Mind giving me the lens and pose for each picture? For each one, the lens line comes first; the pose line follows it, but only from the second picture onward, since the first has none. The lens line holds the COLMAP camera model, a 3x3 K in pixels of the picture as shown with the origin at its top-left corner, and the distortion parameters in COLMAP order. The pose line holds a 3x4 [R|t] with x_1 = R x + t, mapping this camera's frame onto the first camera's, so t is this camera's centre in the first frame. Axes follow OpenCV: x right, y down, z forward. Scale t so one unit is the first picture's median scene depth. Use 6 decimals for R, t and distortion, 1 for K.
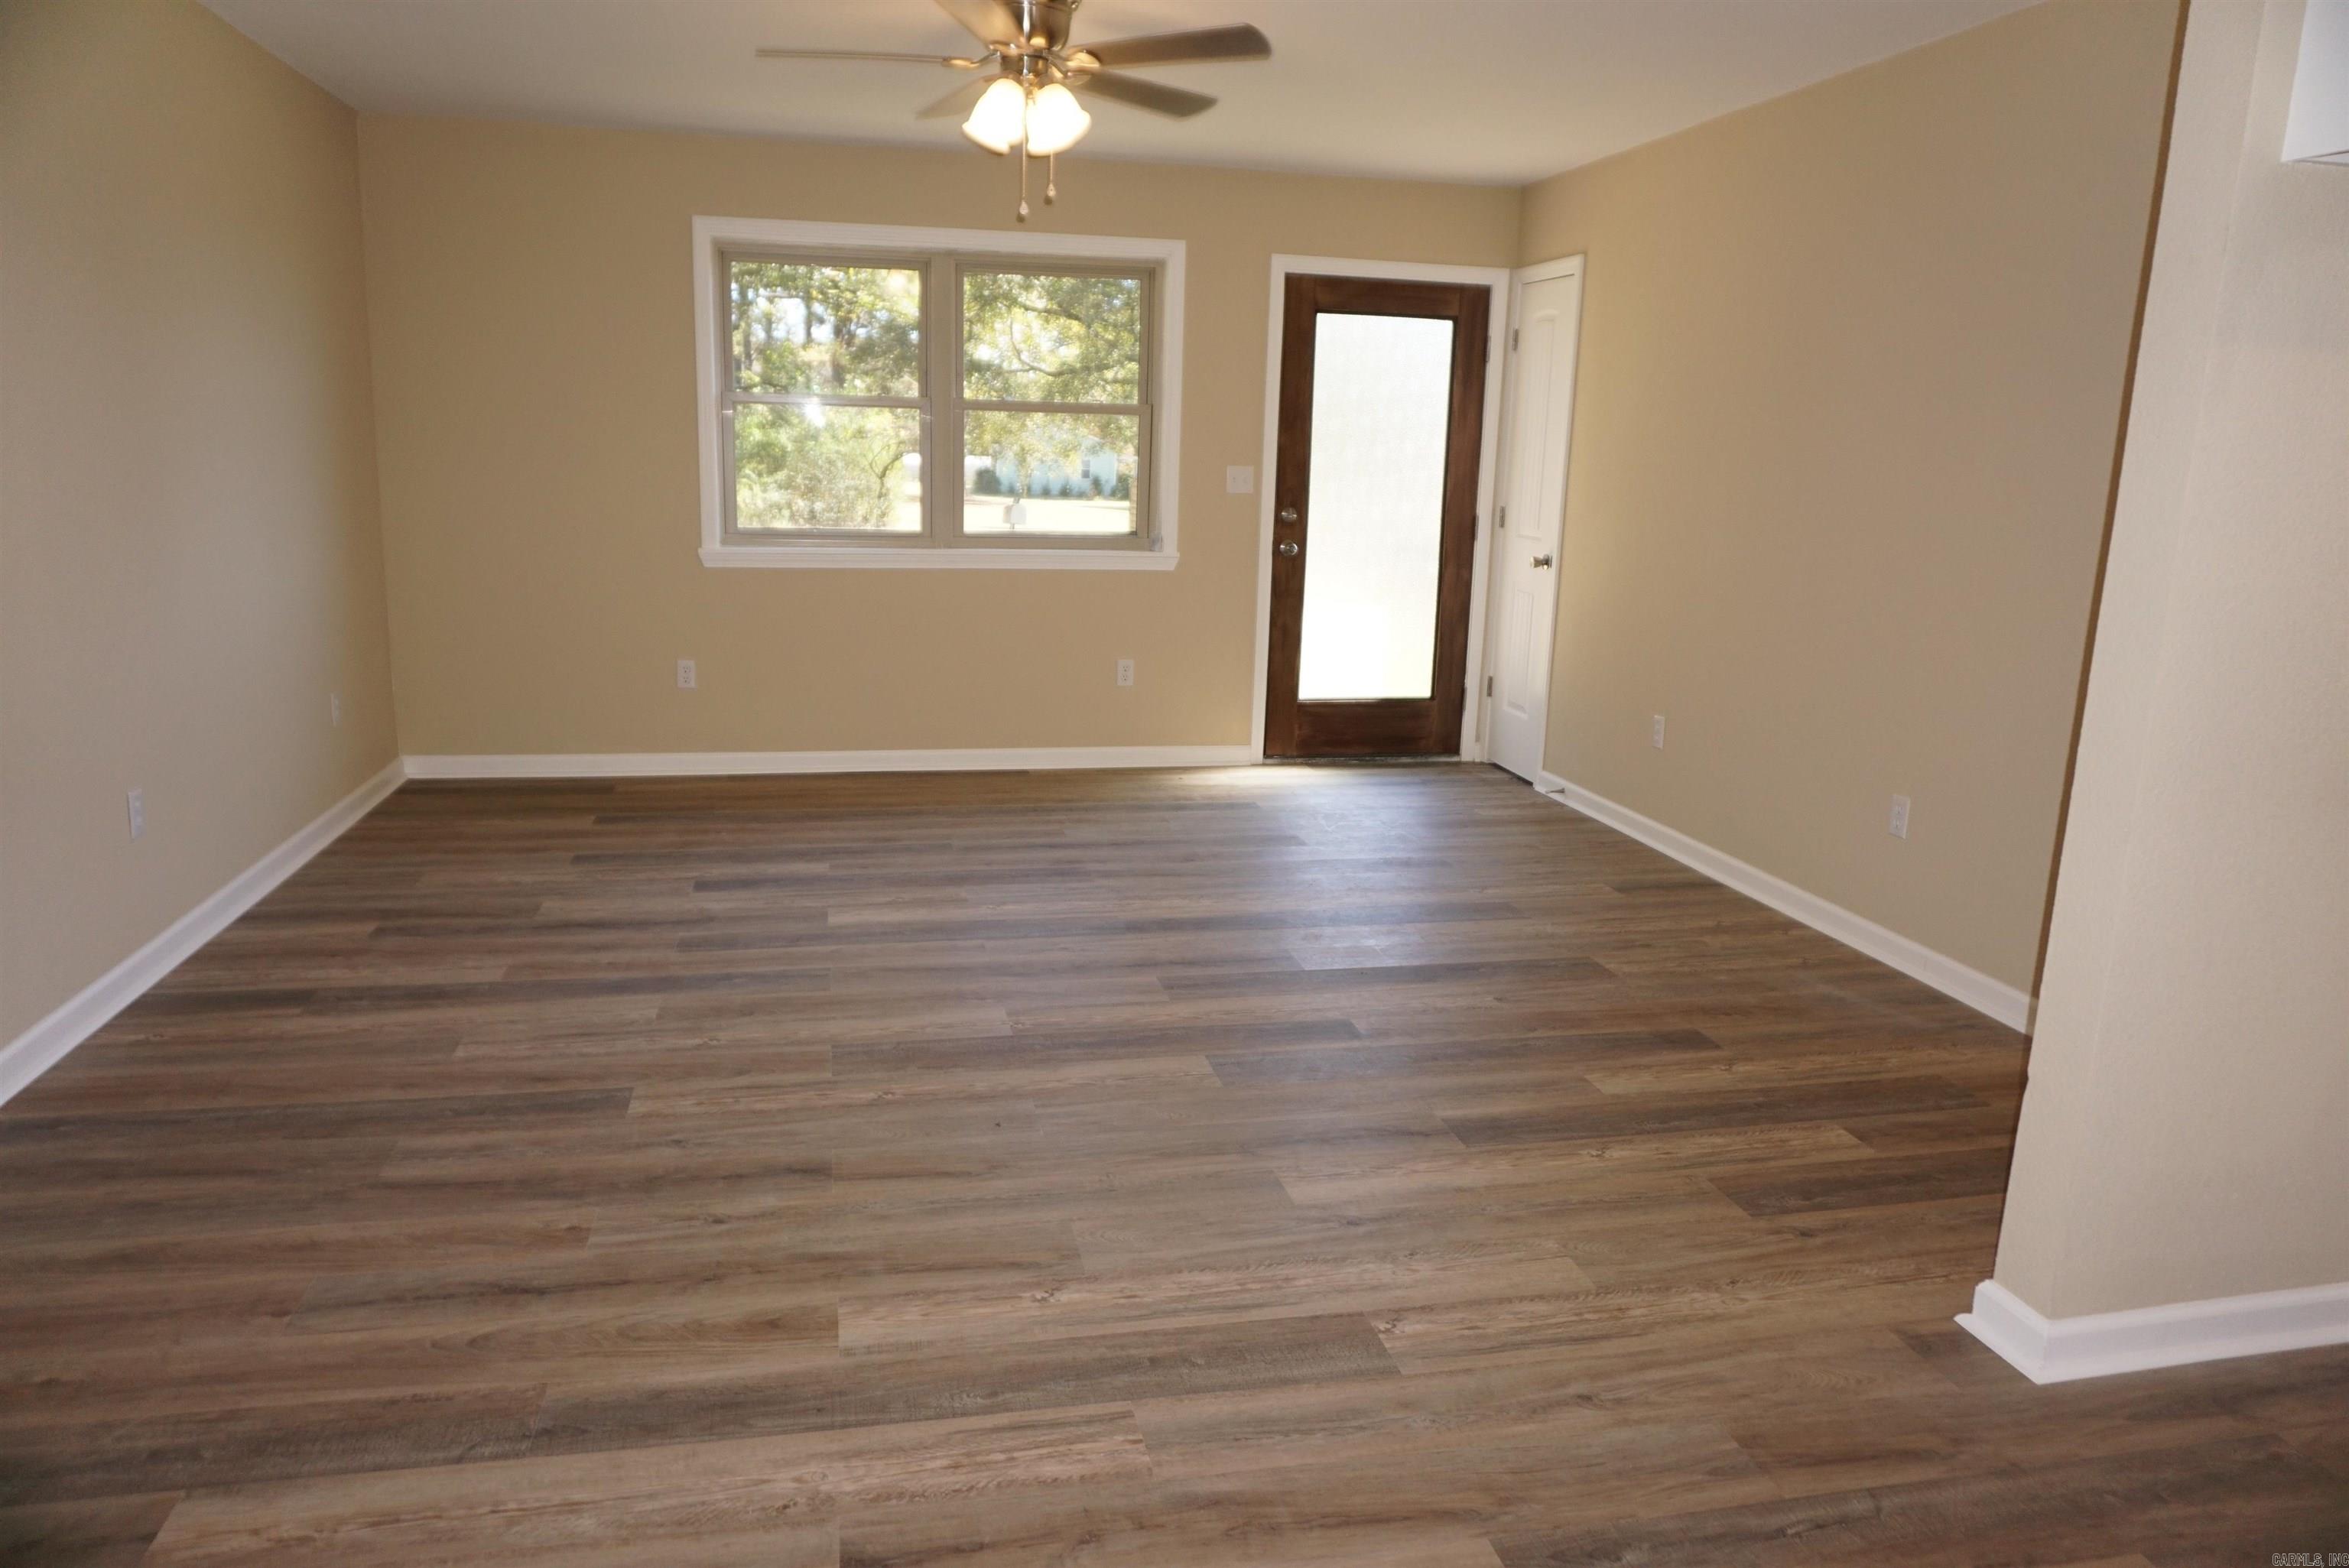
lens RADIAL K [[1562.5, 0, 1181.1], [0, 1562.5, 794.0], [0, 0, 1]] dist [-0.048803, 0.028343]
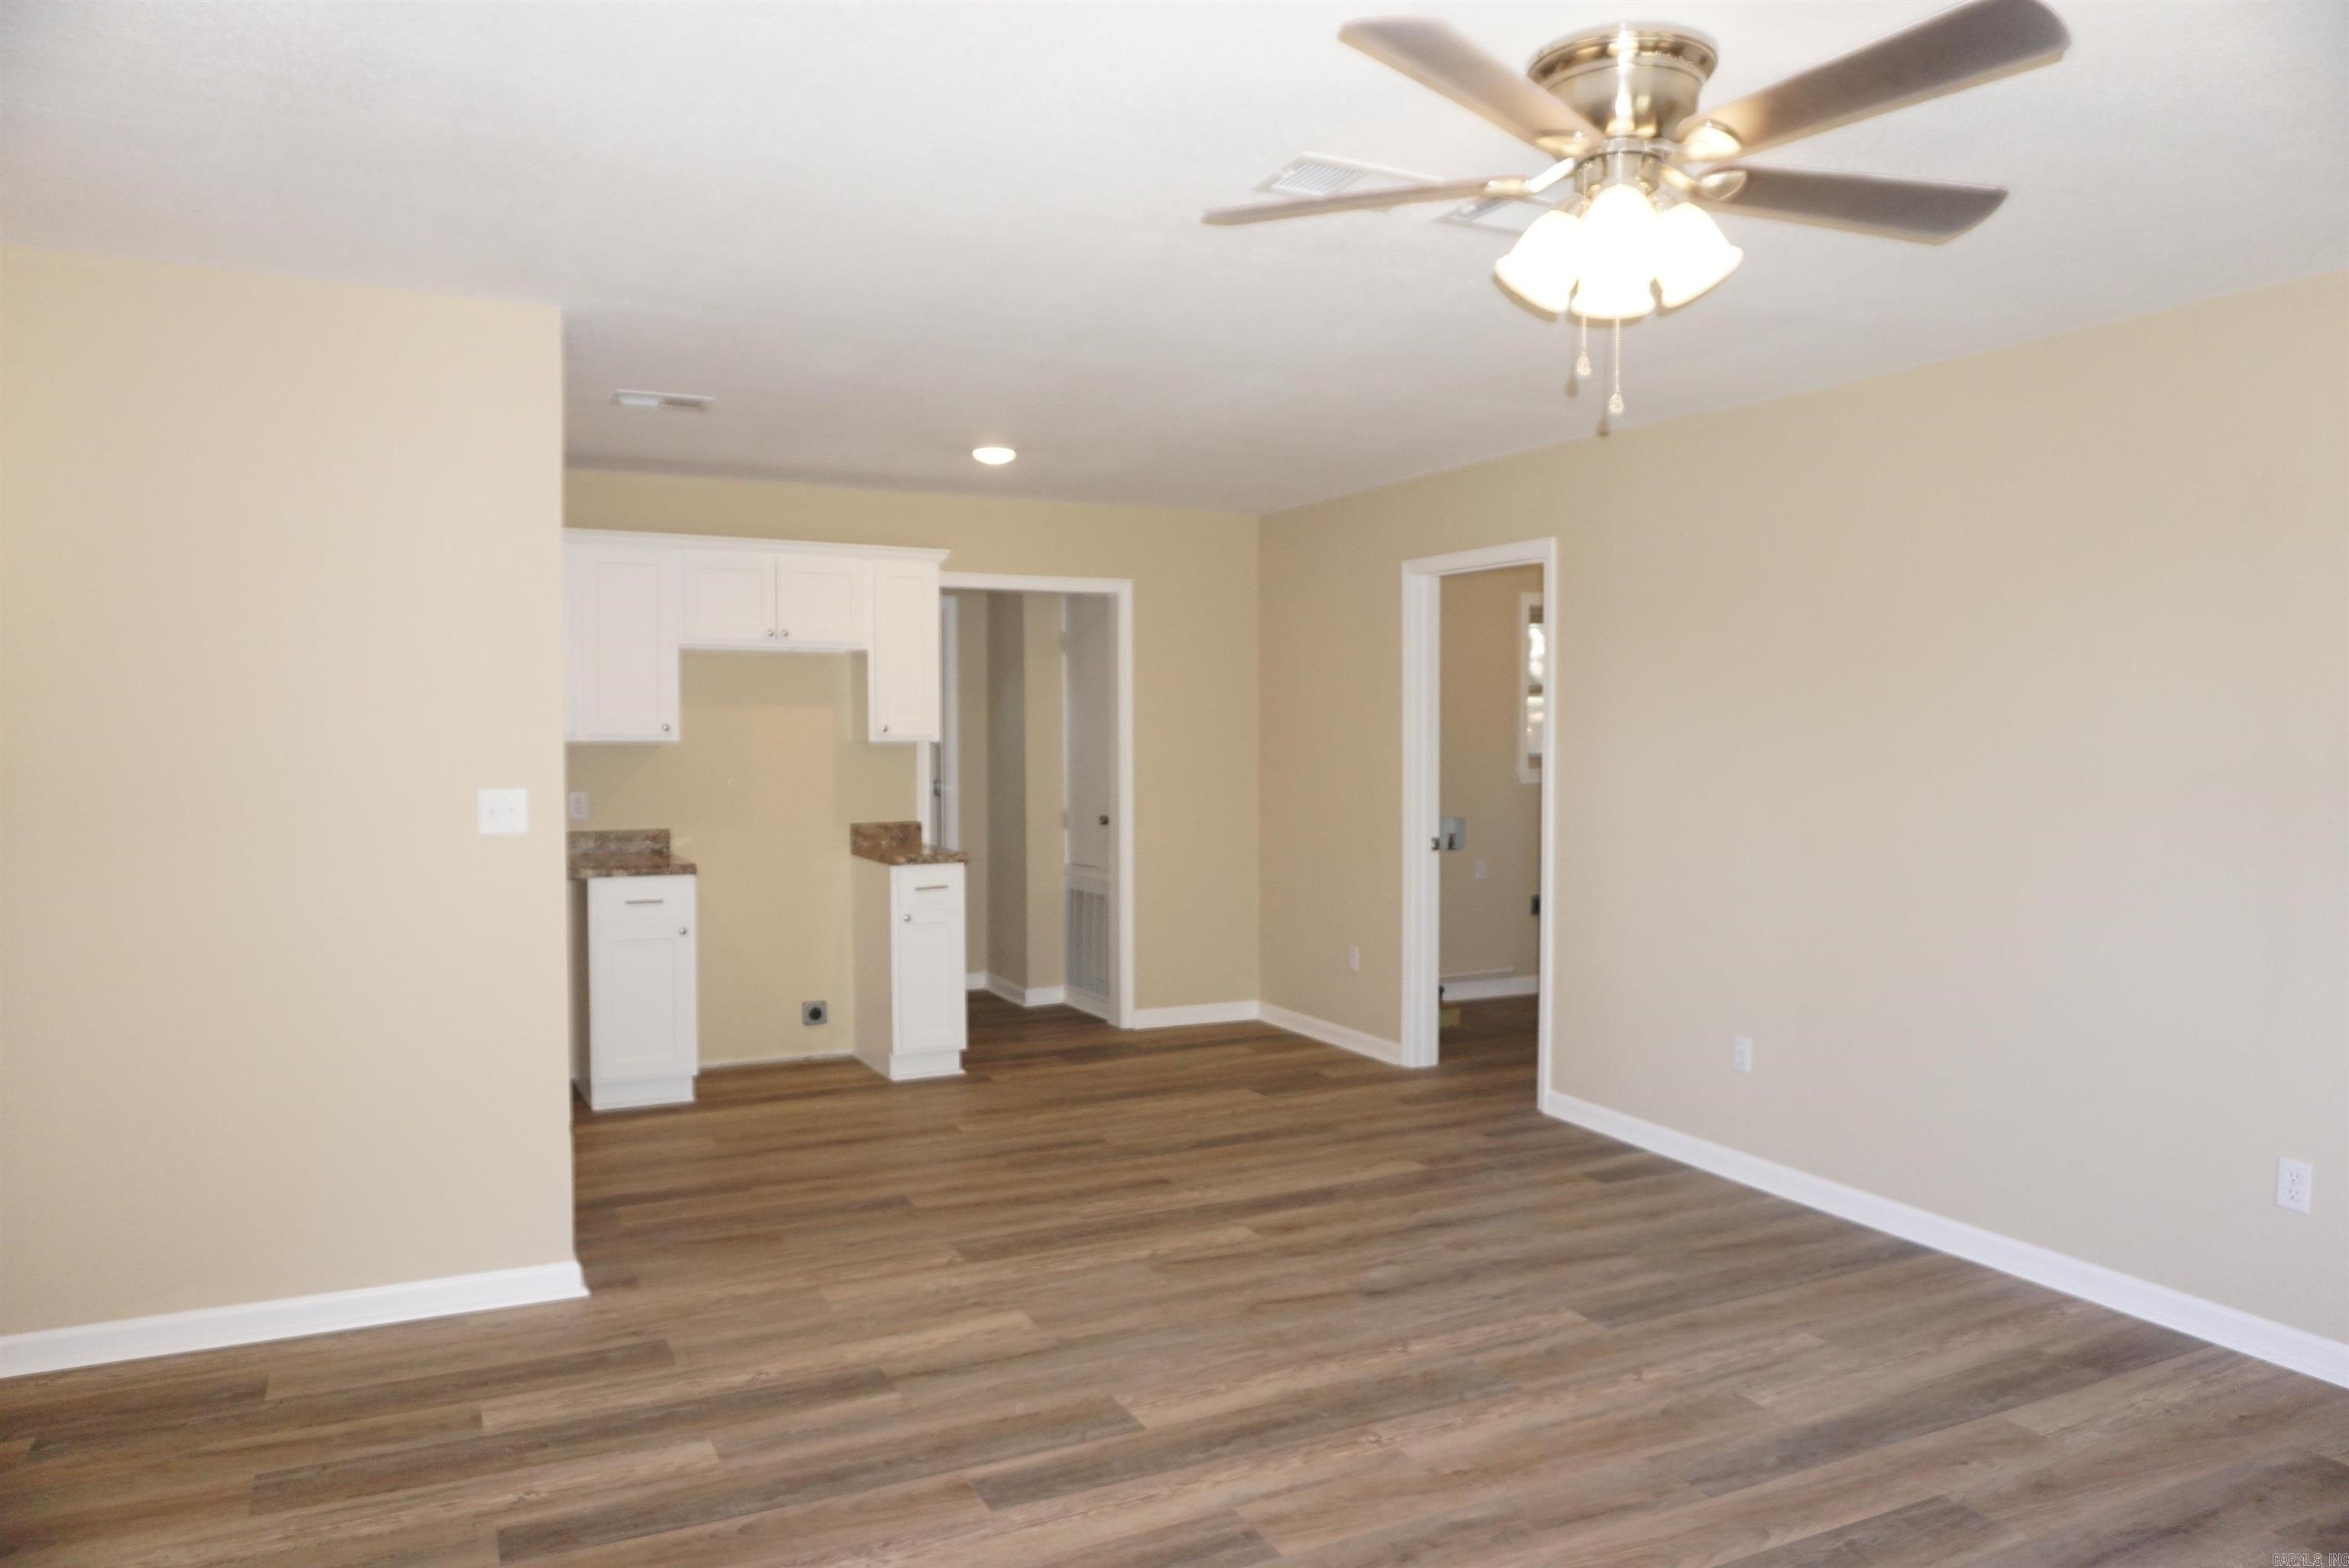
lens RADIAL K [[1562.5, 0, 1172.2], [0, 1562.5, 785.6], [0, 0, 1]] dist [-0.048803, 0.028343]
pose [[-0.969238, -0.026594, -0.244686, 0.198246], [-0.086403, 0.967638, 0.237088, -0.350555], [0.230463, 0.250936, -0.940169, 1.503339]]
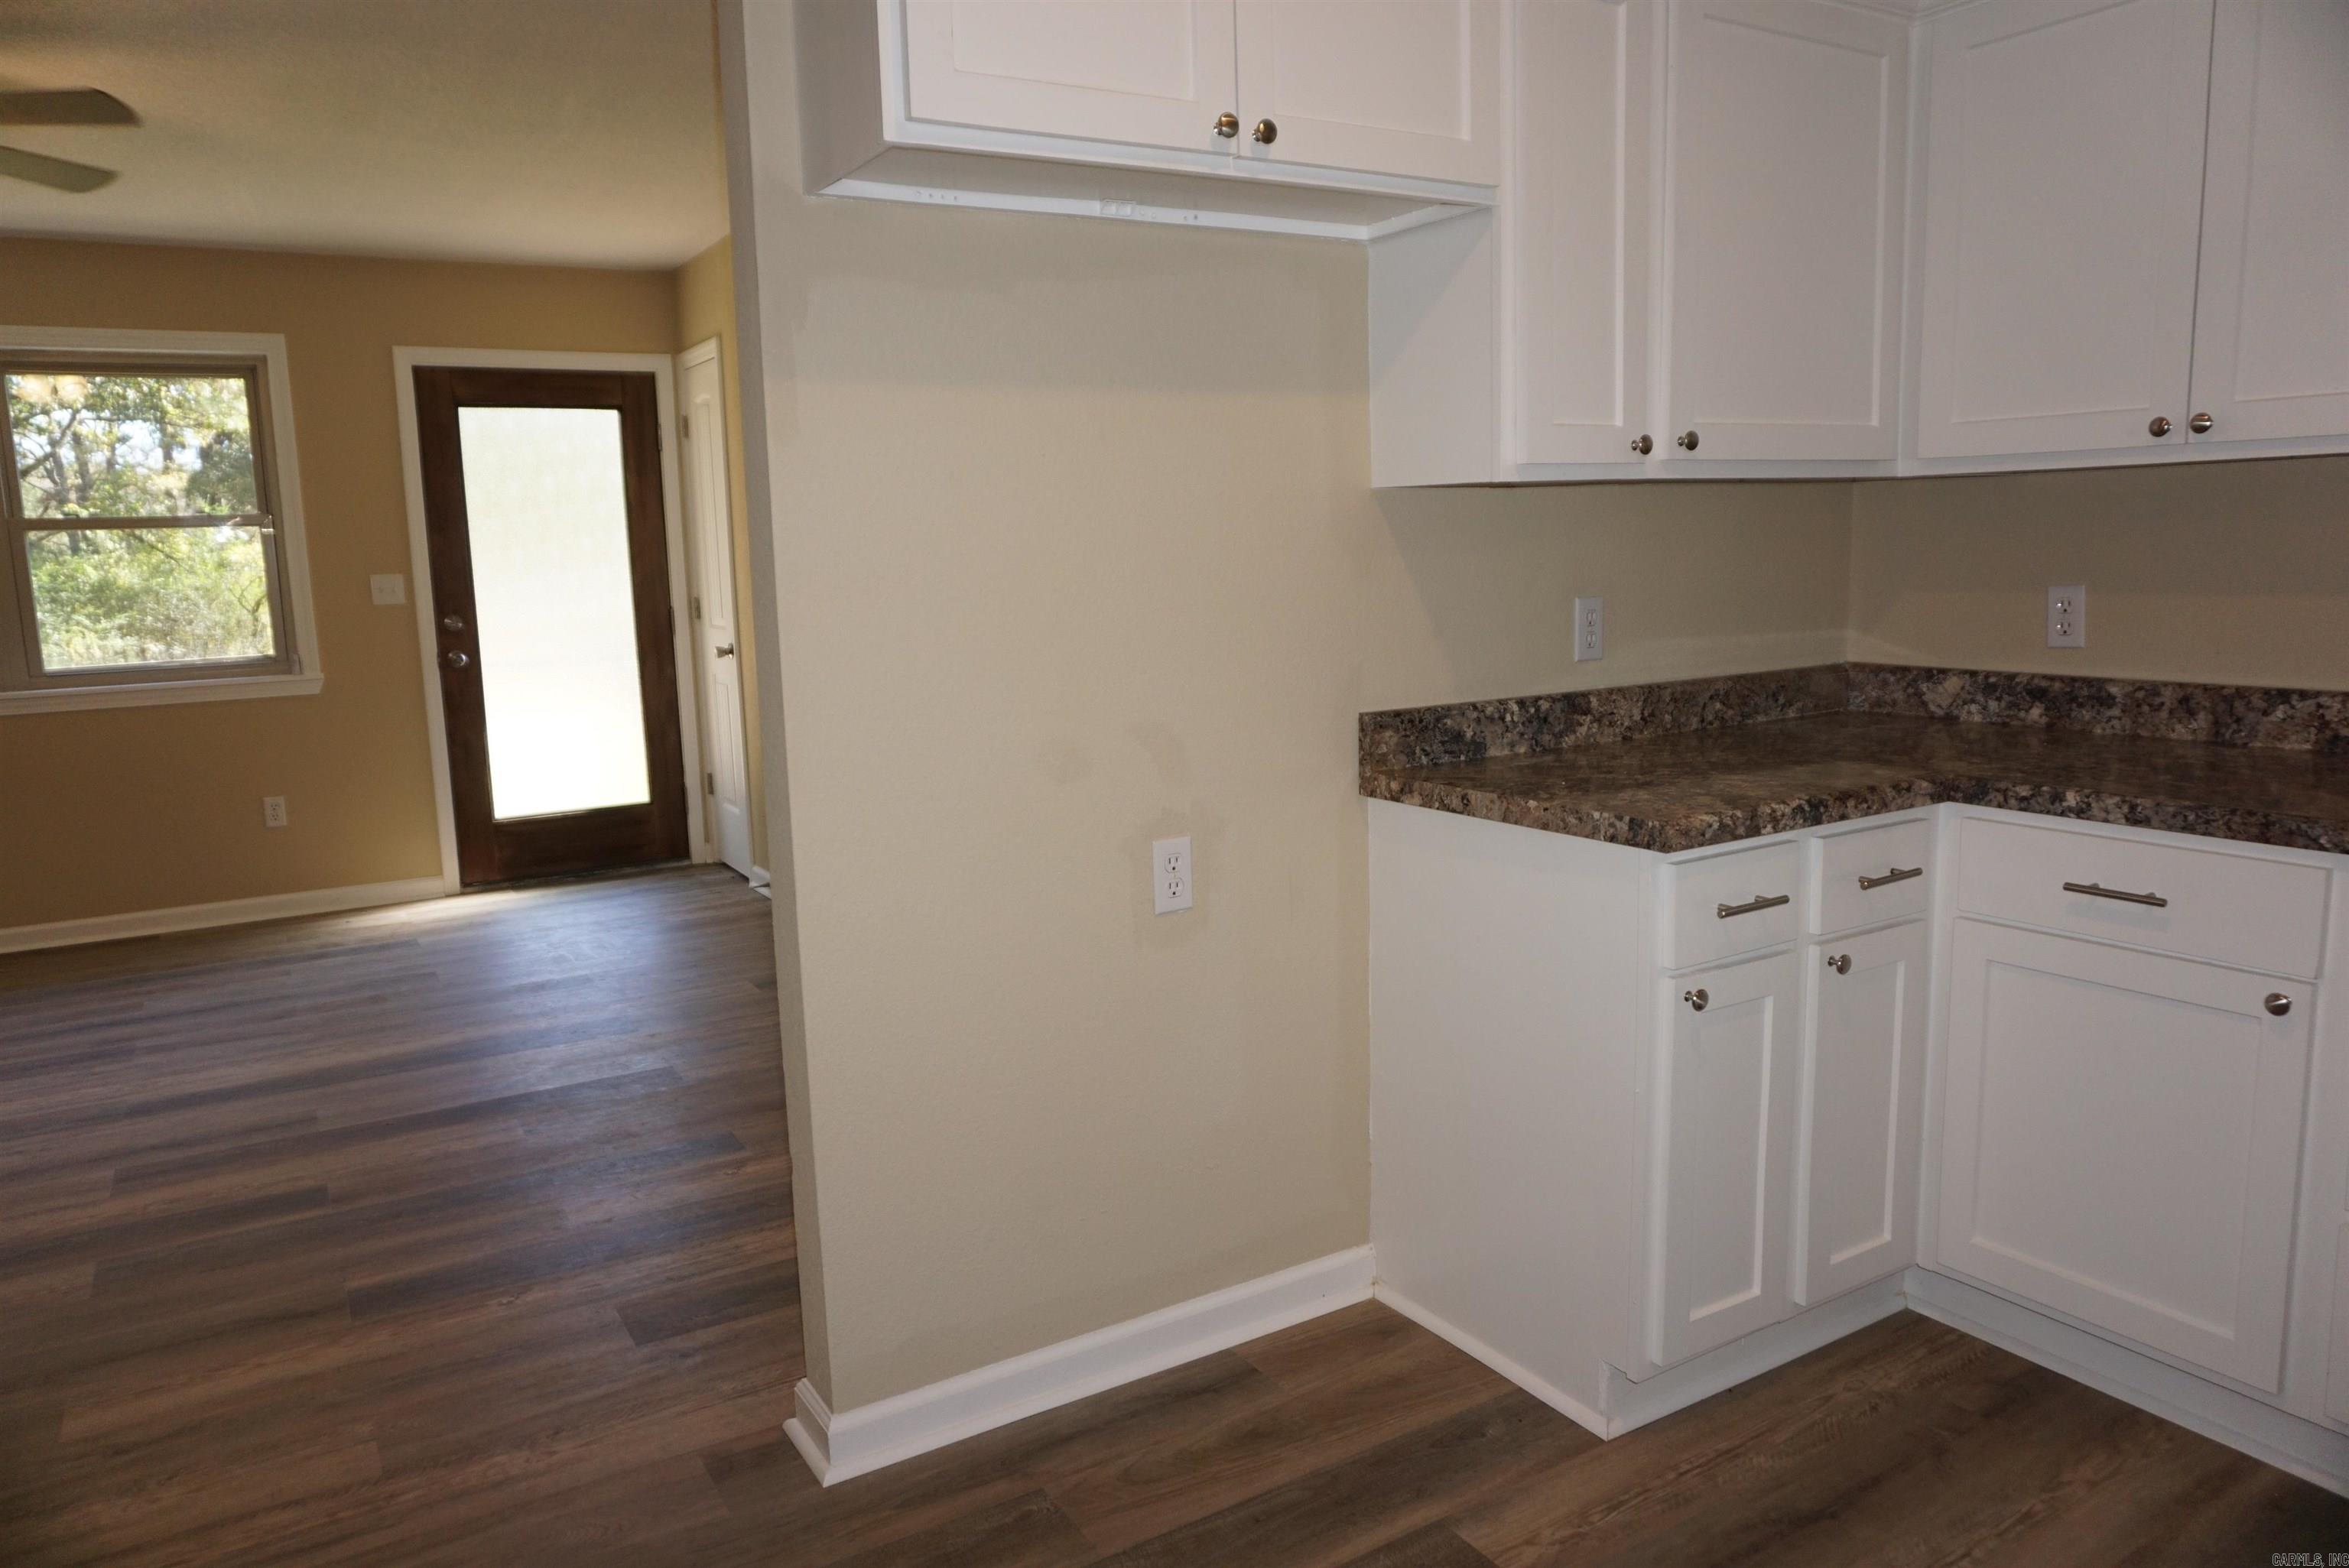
lens RADIAL K [[1562.5, 0, 1178.2], [0, 1562.5, 787.4], [0, 0, 1]] dist [-0.048803, 0.028343]
pose [[0.944354, -0.104678, 0.311831, 0.289047], [0.124198, 0.991310, -0.043353, 0.017783], [-0.304583, 0.079670, 0.949148, 0.007496]]
